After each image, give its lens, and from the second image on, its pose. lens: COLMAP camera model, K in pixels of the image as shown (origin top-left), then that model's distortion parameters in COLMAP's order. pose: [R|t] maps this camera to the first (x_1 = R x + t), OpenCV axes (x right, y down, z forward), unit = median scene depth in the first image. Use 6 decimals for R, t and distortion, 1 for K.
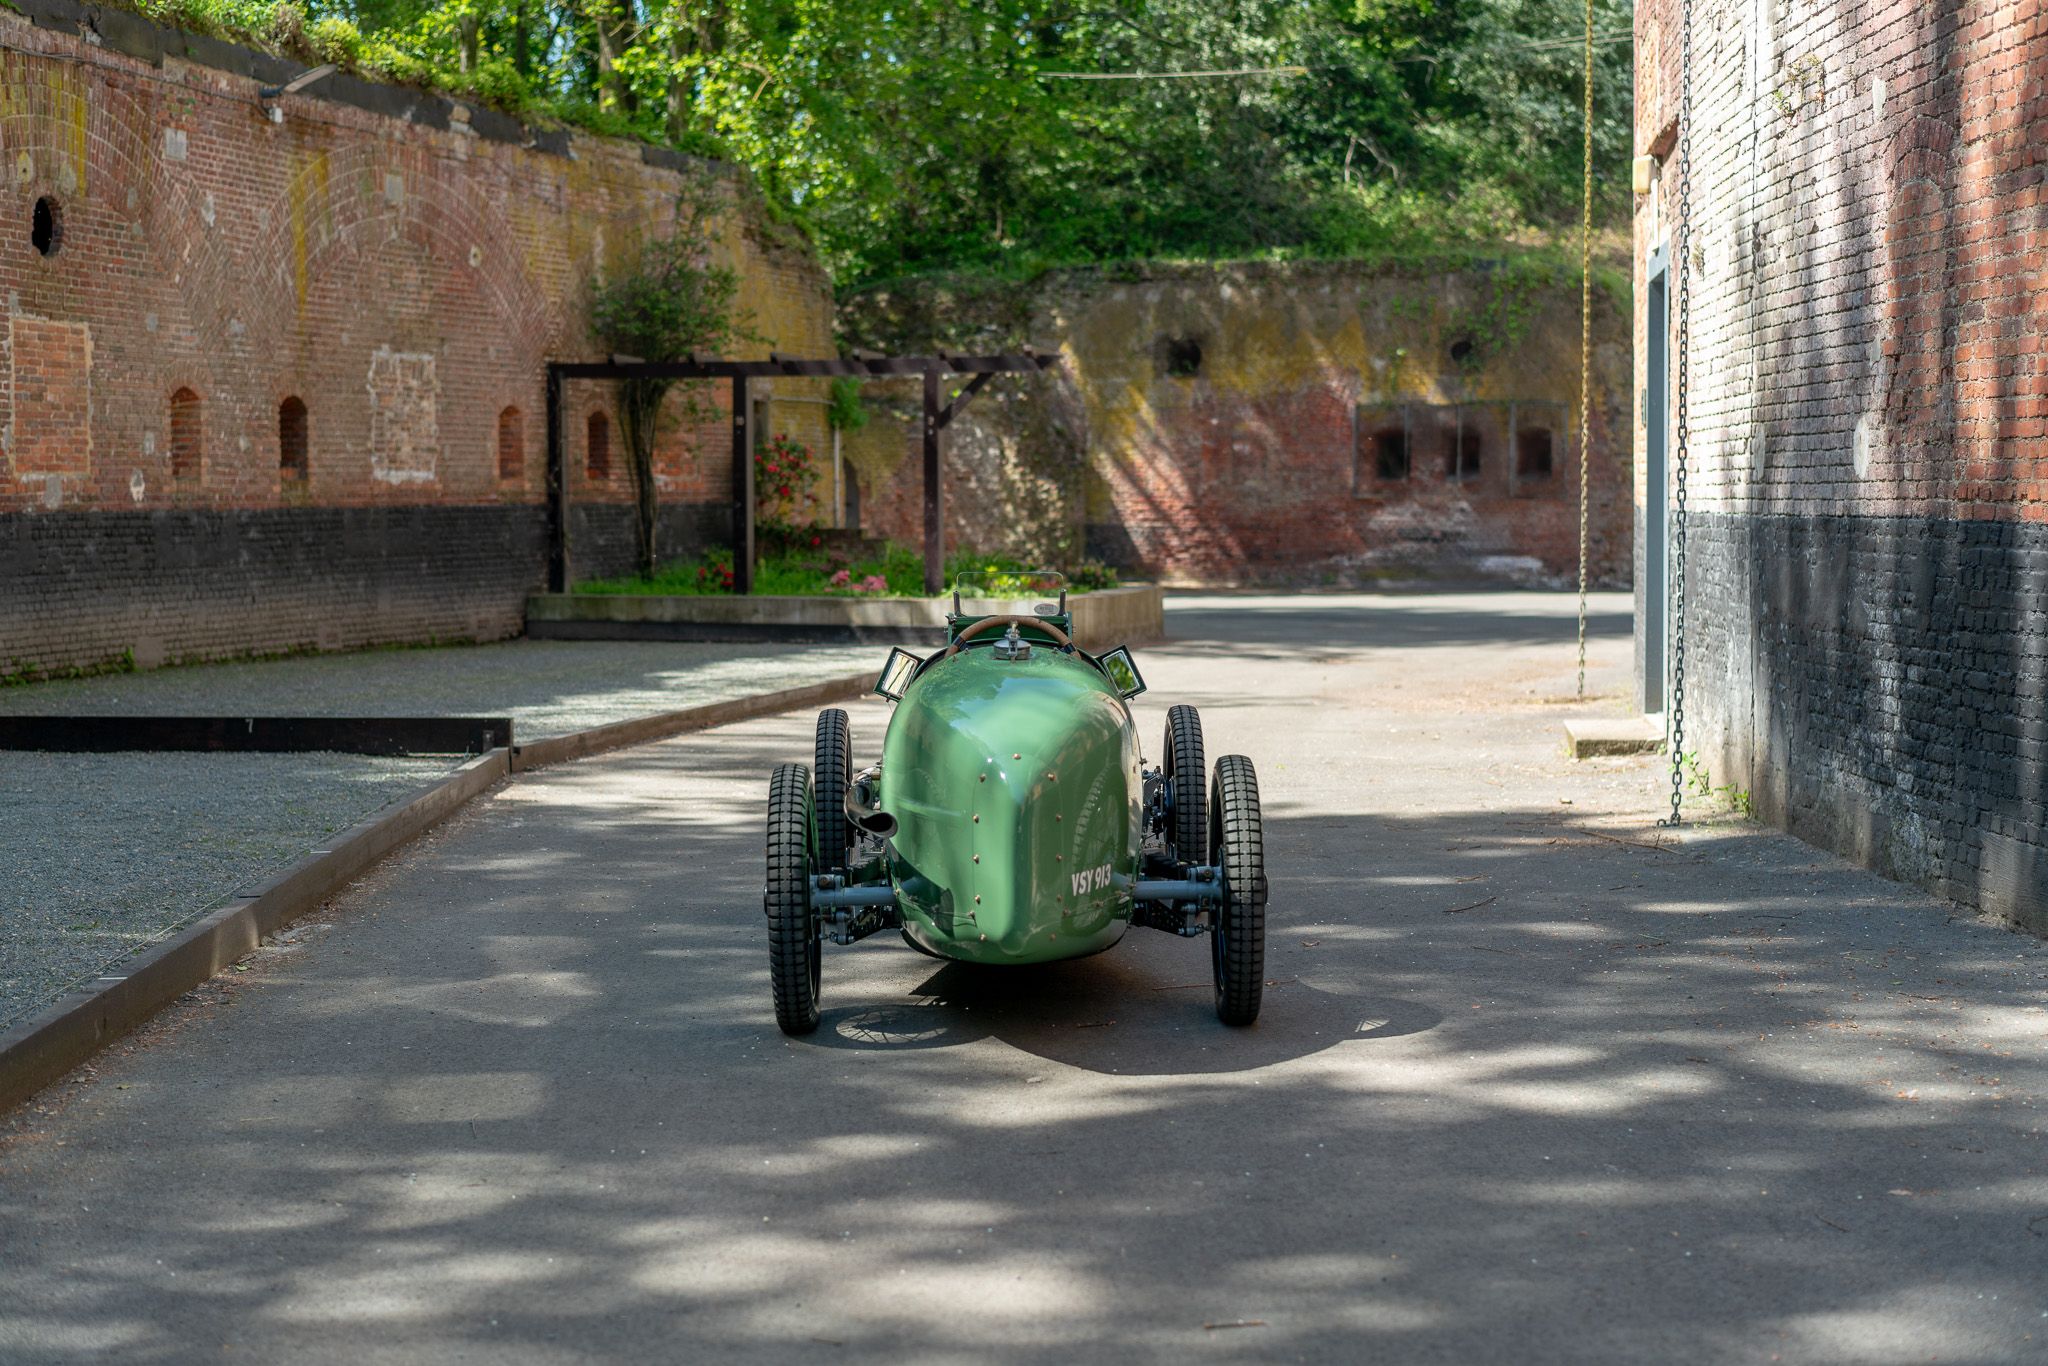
lens RADIAL K [[3166.7, 0, 1021.9], [0, 3166.7, 677.2], [0, 0, 1]] dist [-0.015172, 0.000000]
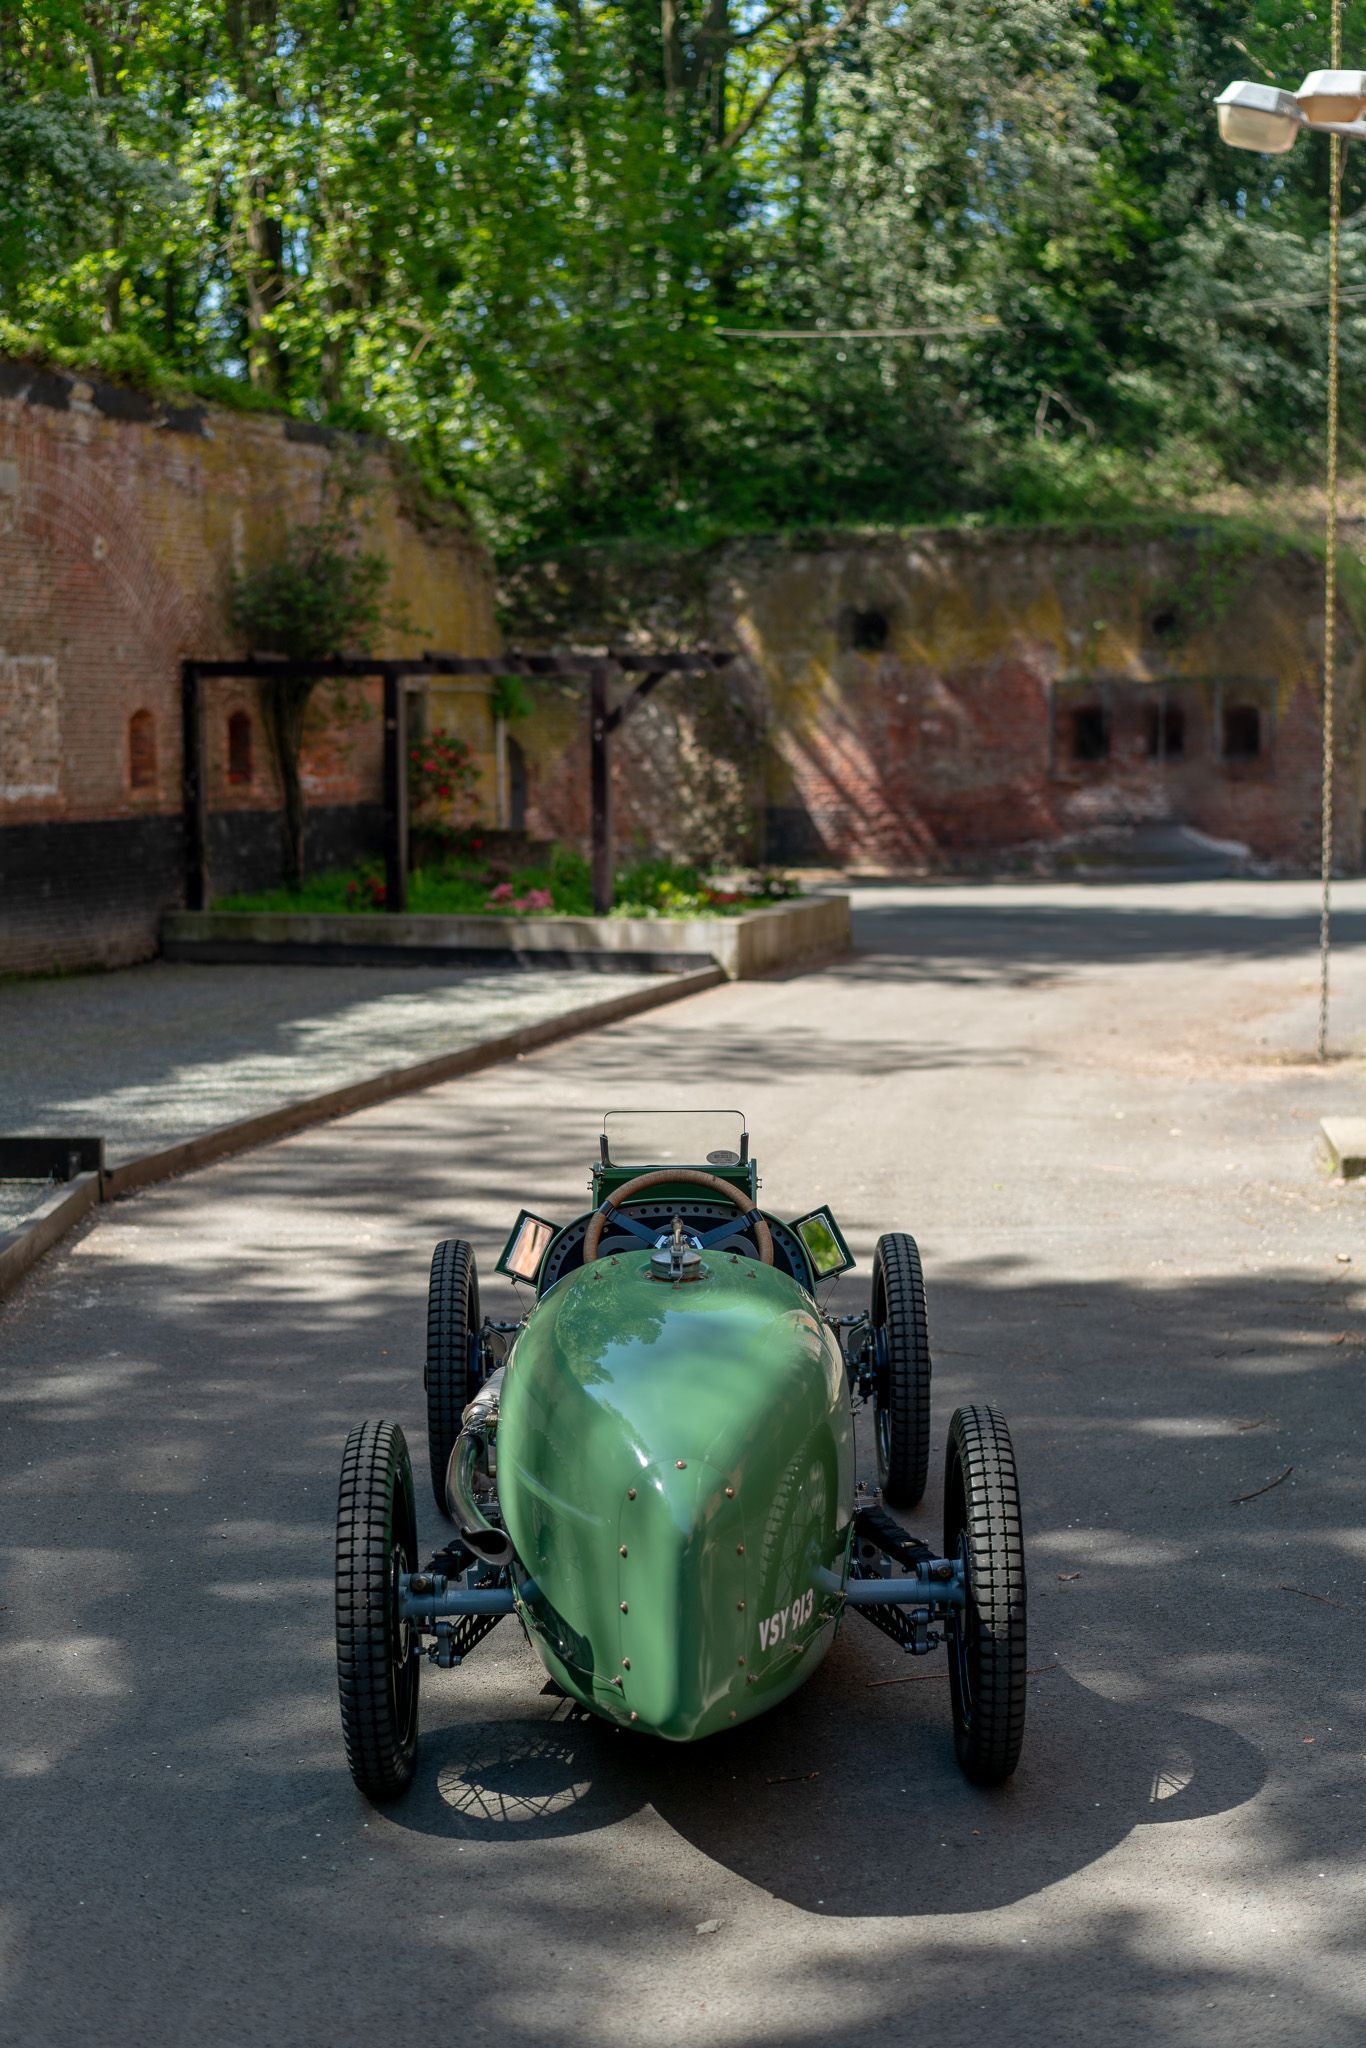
lens RADIAL K [[3166.7, 0, 695.7], [0, 3166.7, 1022.8], [0, 0, 1]] dist [-0.015172, 0.000000]
pose [[0.999988, -0.004433, -0.002055, 0.001001], [0.004501, 0.999406, 0.034177, -0.026435], [0.001902, -0.034186, 0.999414, 0.081078]]
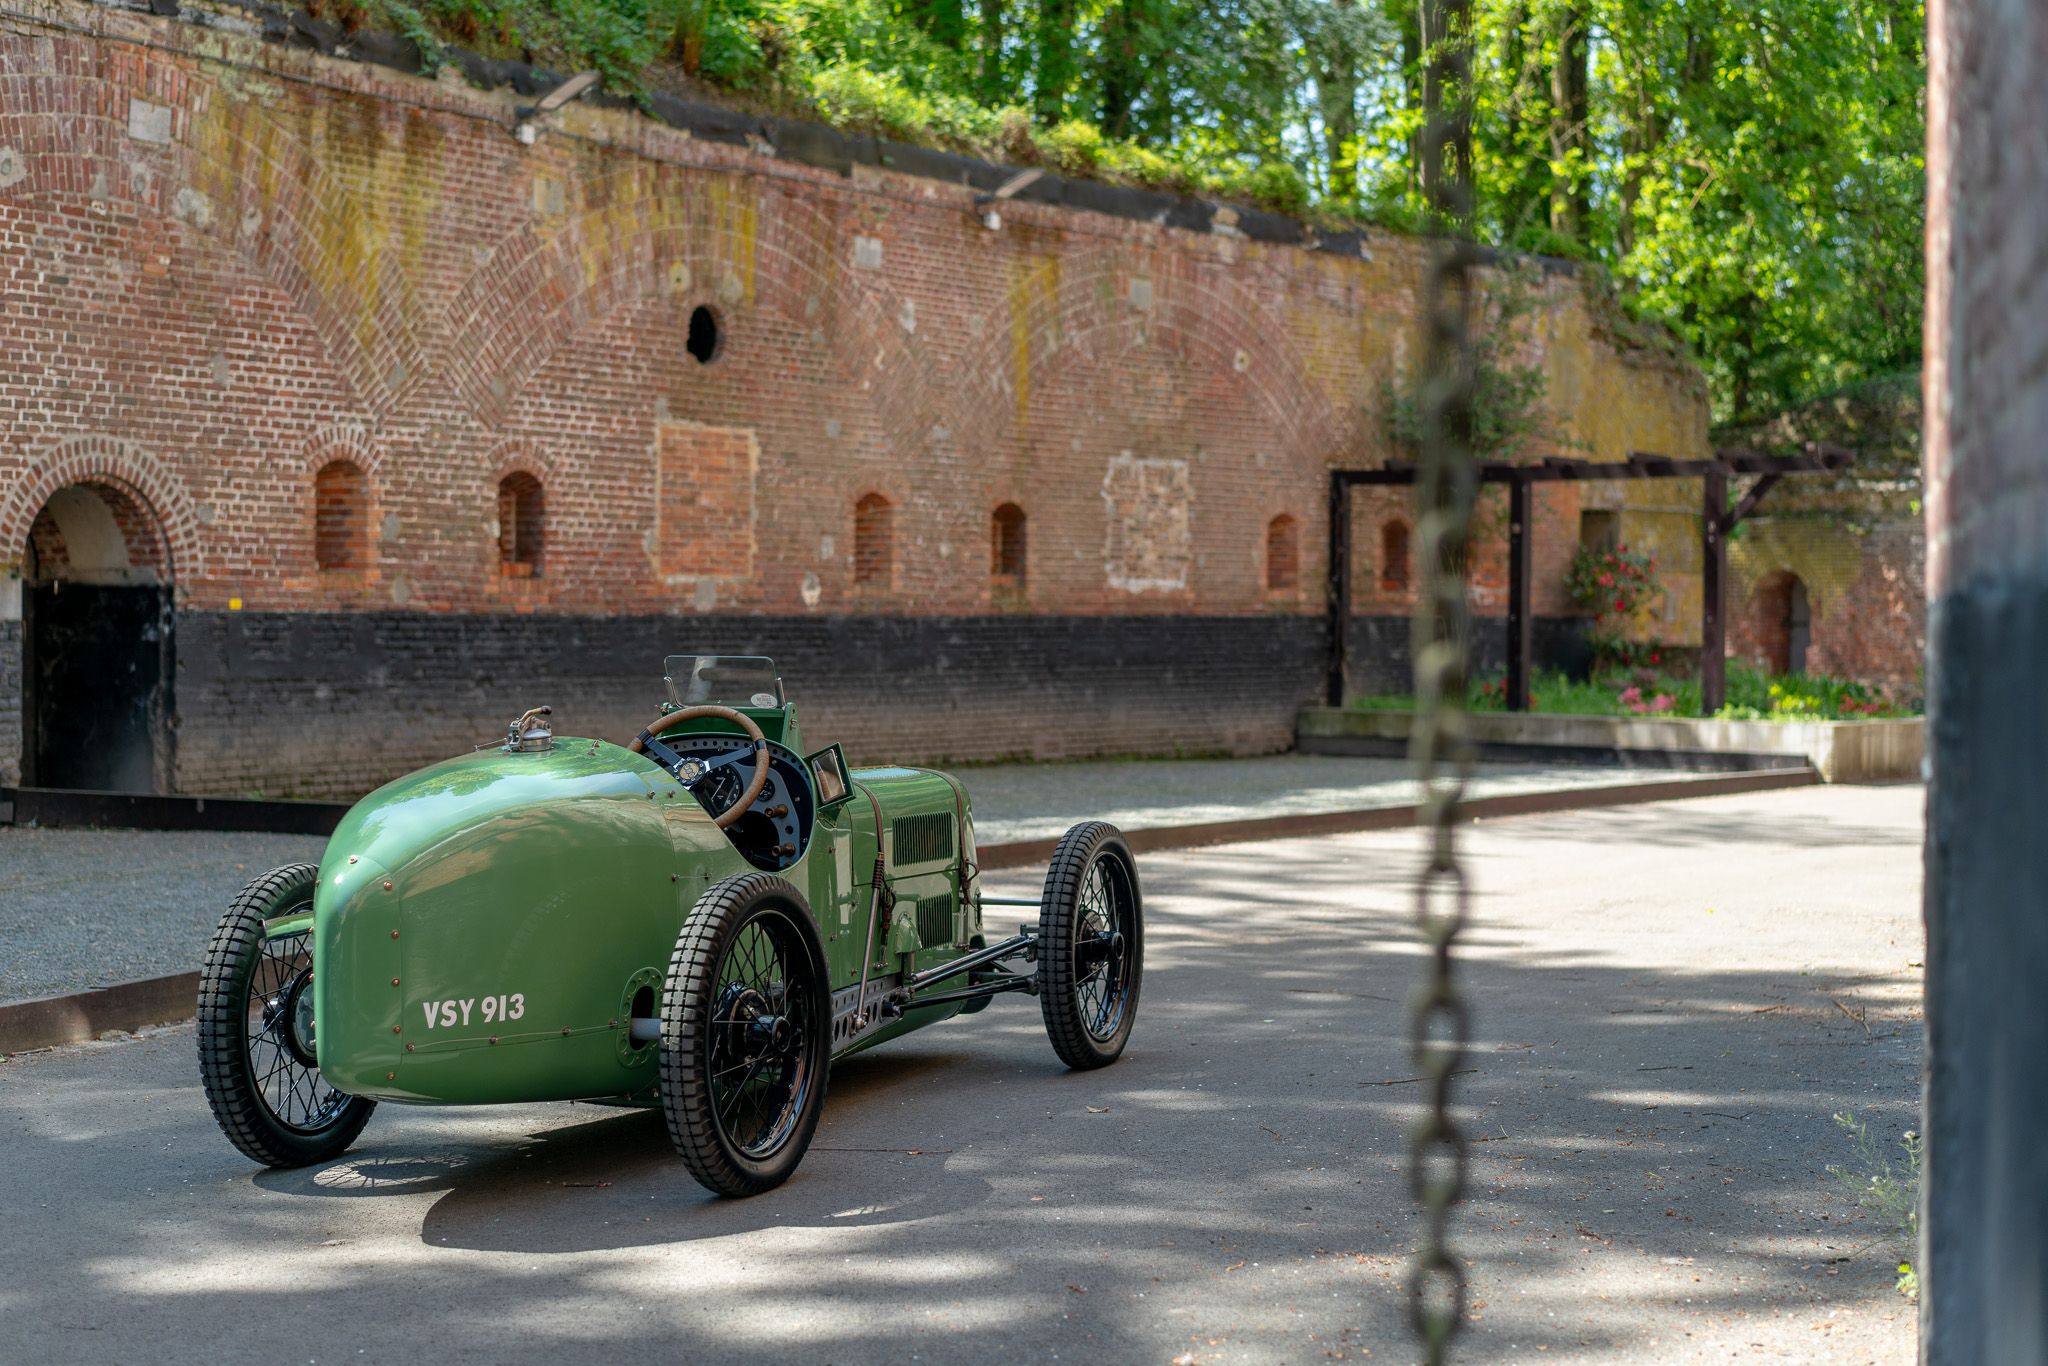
lens RADIAL K [[3166.7, 0, 1030.0], [0, 3166.7, 697.1], [0, 0, 1]] dist [-0.015172, 0.000000]
pose [[0.929156, 0.016379, -0.369326, 0.131303], [-0.028726, 0.999196, -0.027957, -0.000127], [0.368571, 0.036586, 0.928879, 0.073761]]
